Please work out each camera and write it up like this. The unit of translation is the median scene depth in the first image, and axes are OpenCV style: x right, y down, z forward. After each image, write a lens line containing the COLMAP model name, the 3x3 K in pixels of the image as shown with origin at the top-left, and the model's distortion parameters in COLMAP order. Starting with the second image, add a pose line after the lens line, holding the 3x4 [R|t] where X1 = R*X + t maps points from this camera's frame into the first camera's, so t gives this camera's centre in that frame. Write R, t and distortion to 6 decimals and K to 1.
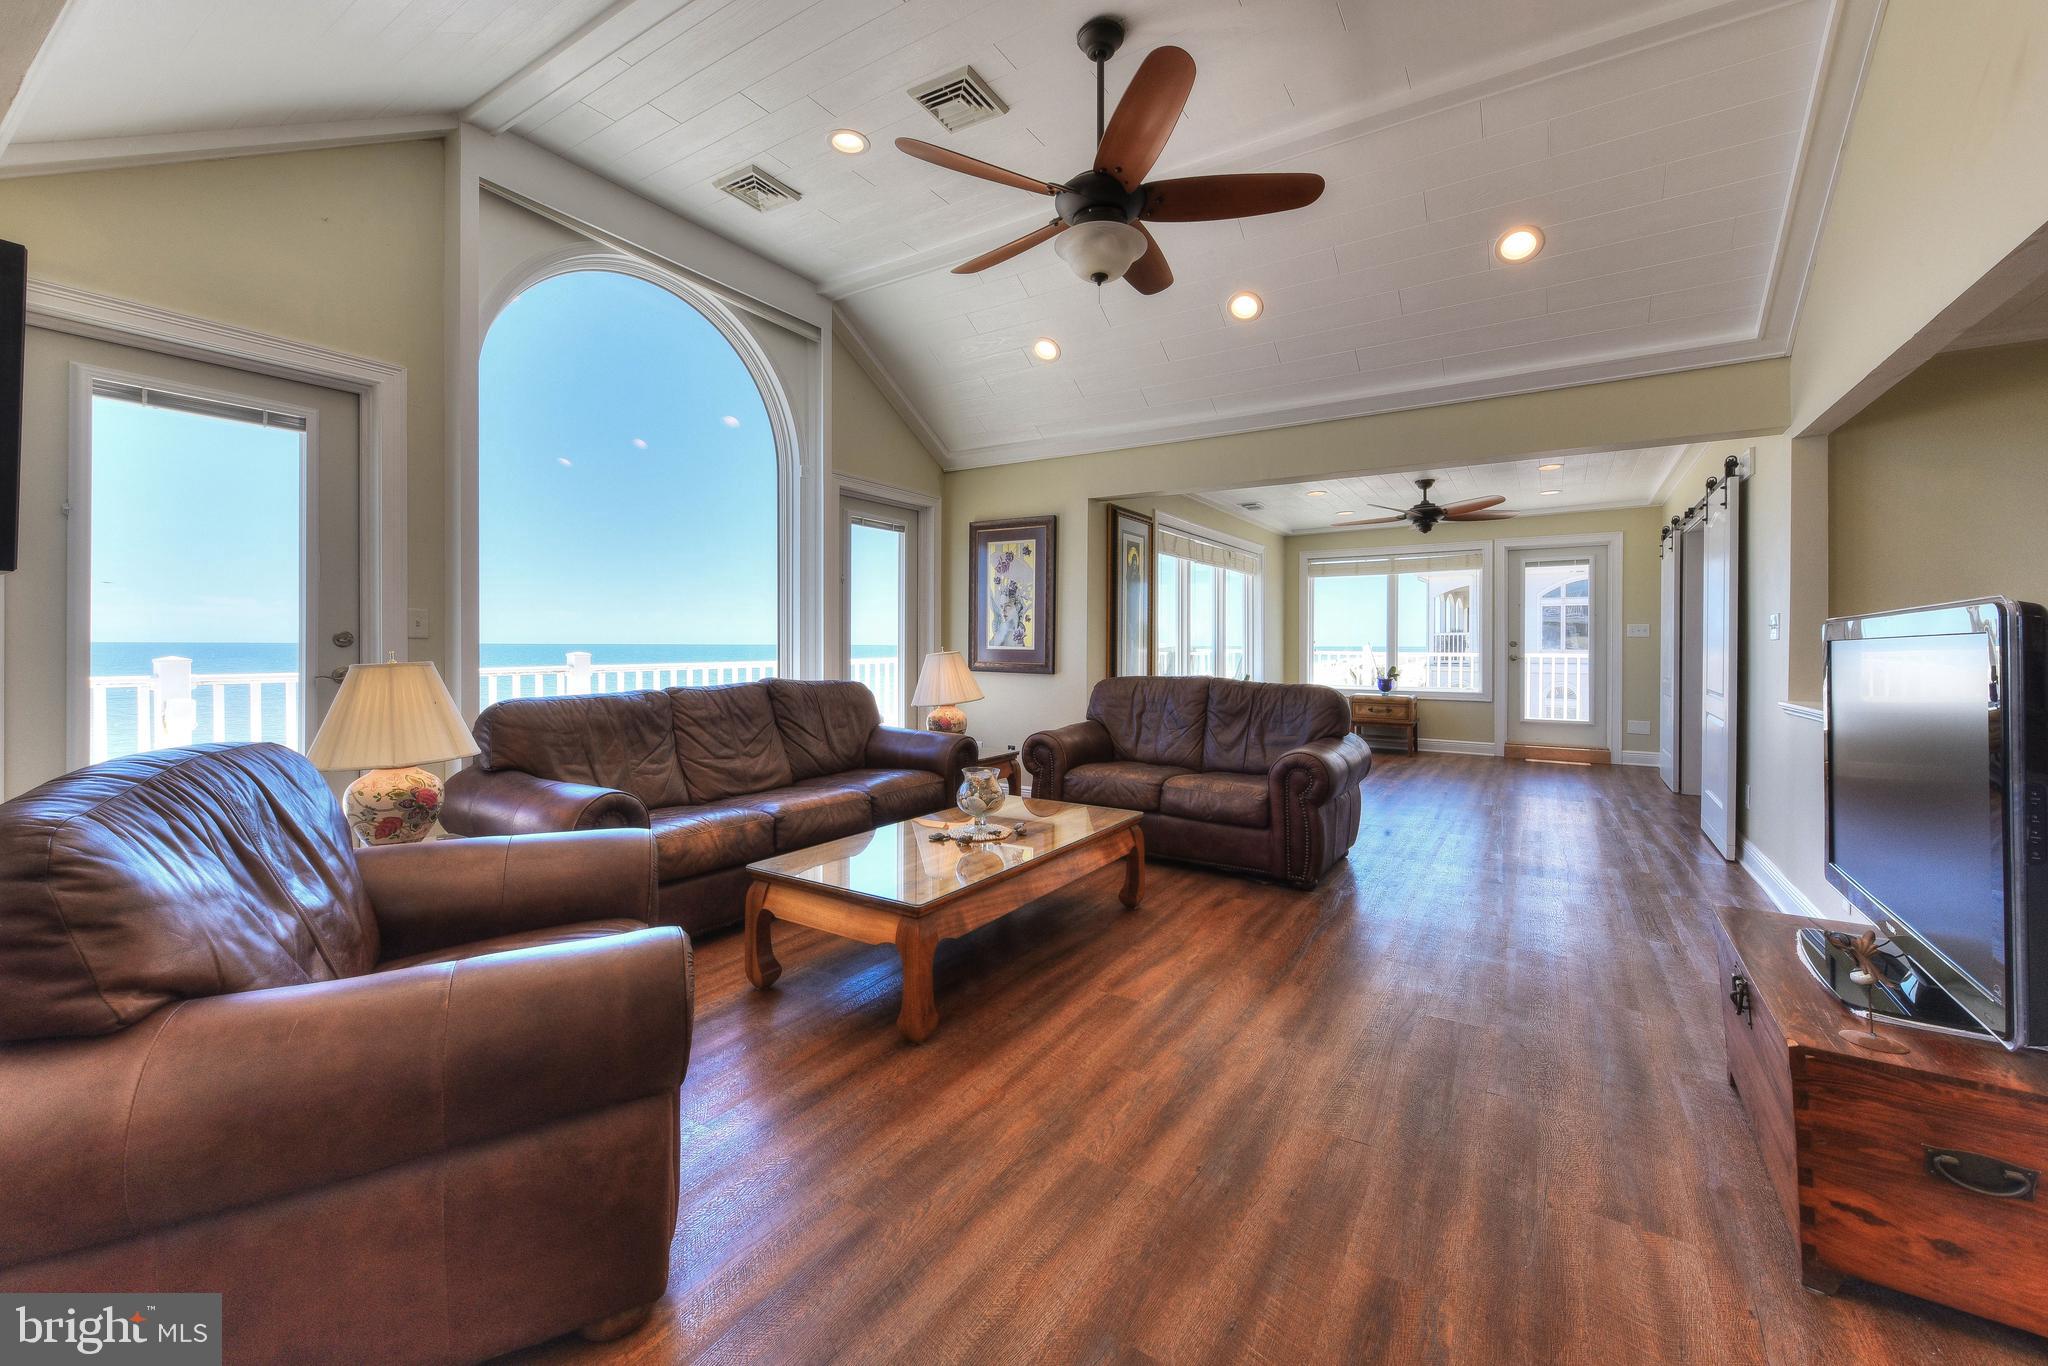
lens RADIAL K [[810.0, 0, 1034.2], [0, 810.0, 650.1], [0, 0, 1]] dist [0.006424, -0.001957]
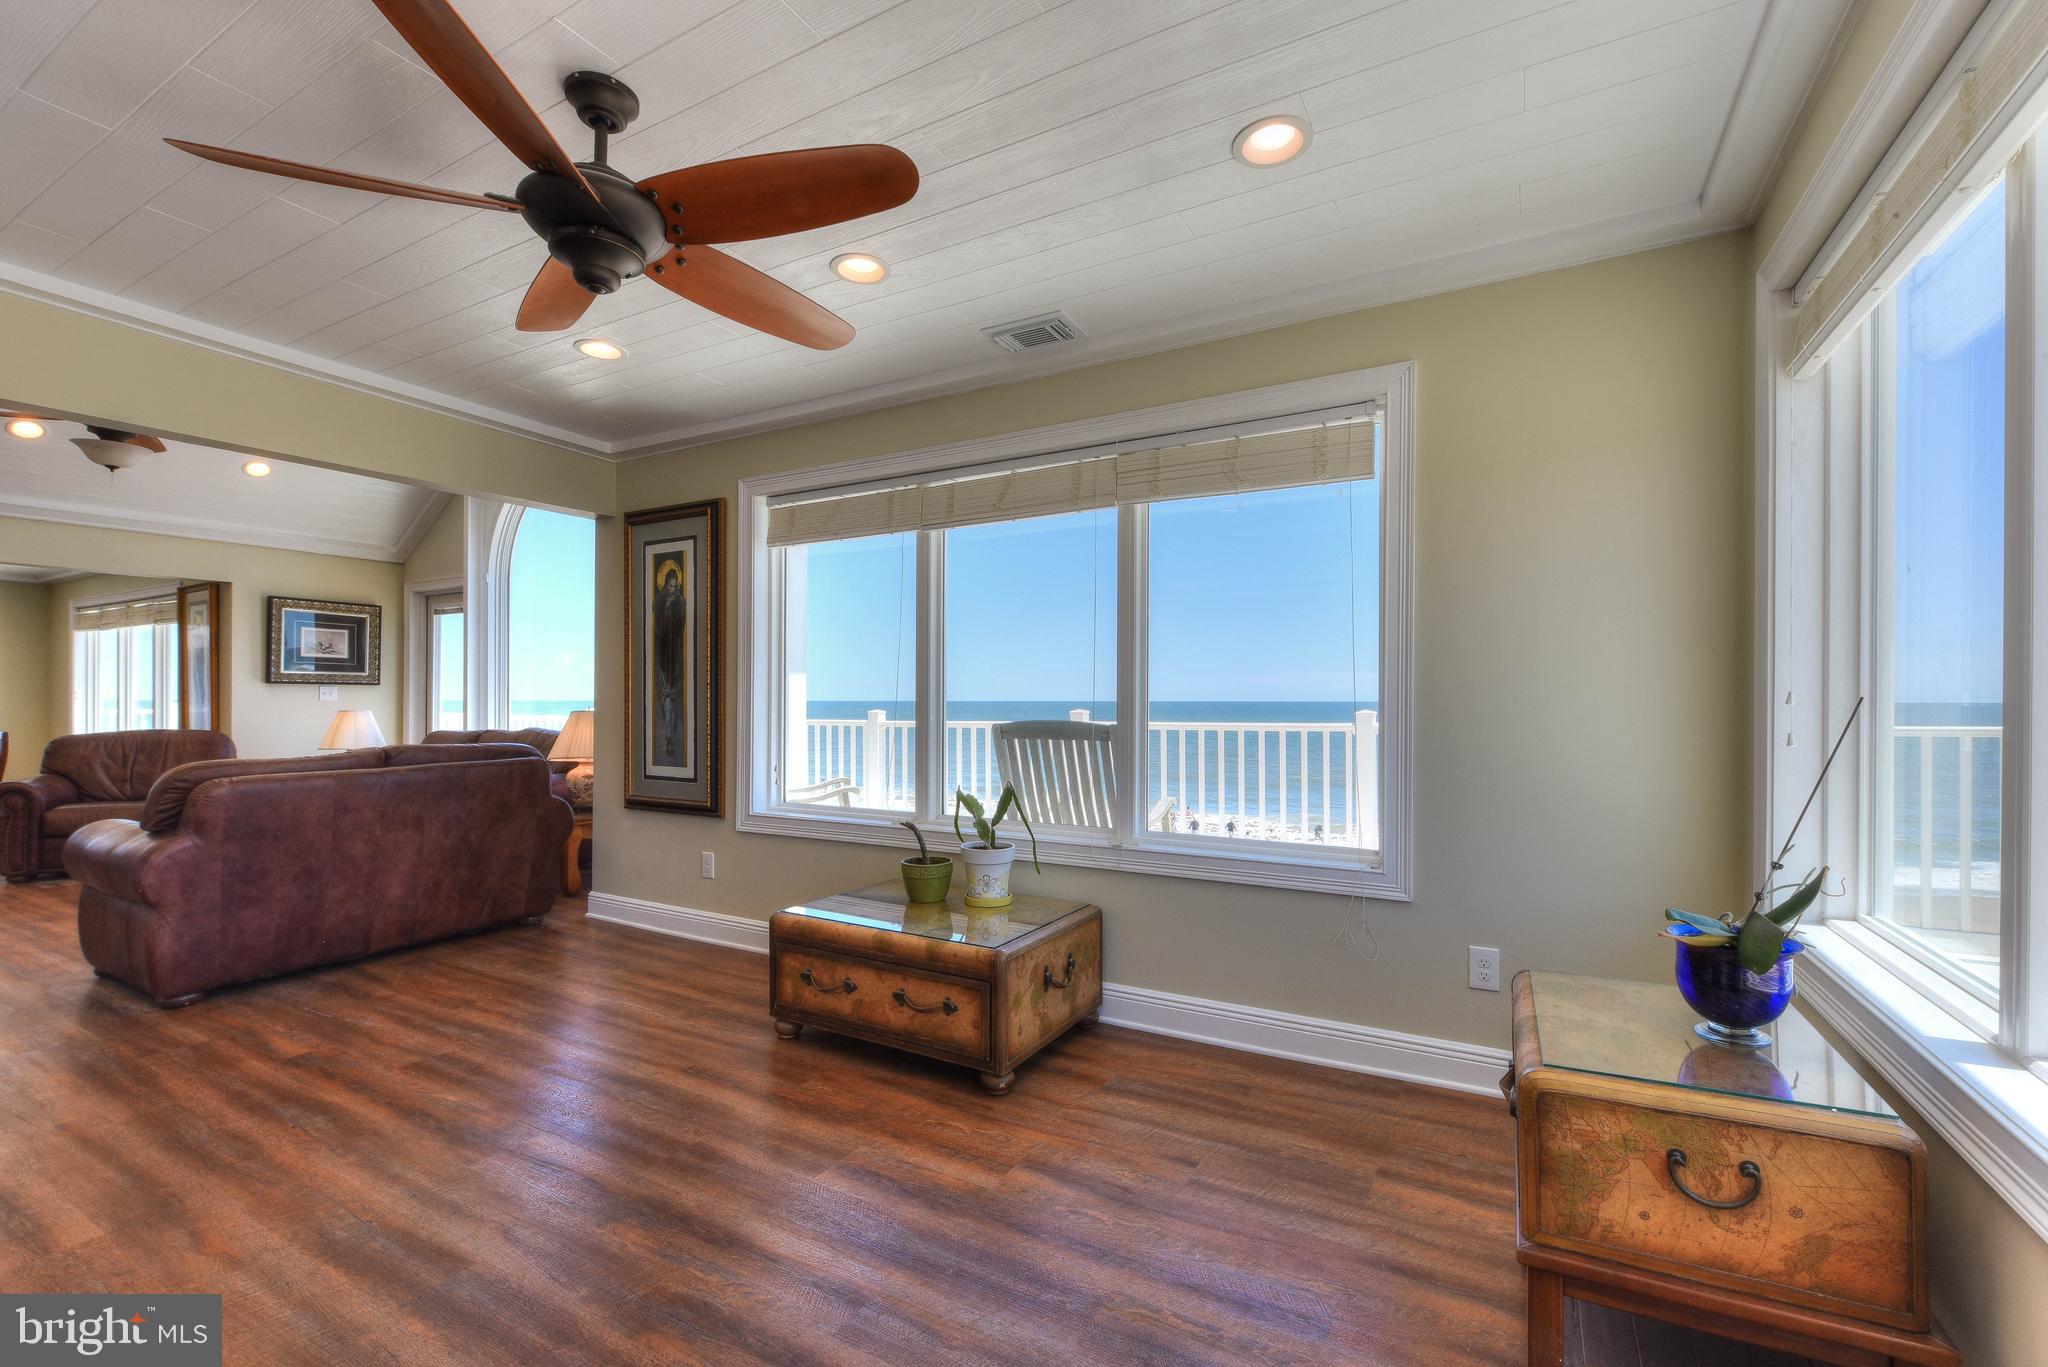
lens RADIAL K [[906.7, 0, 994.5], [0, 906.7, 695.5], [0, 0, 1]] dist [0.007024, -0.001209]
pose [[0.016067, -0.004162, -0.999862, 0.693467], [-0.006345, 0.999971, -0.004265, -0.010776], [0.999851, 0.006413, 0.016040, 0.990517]]
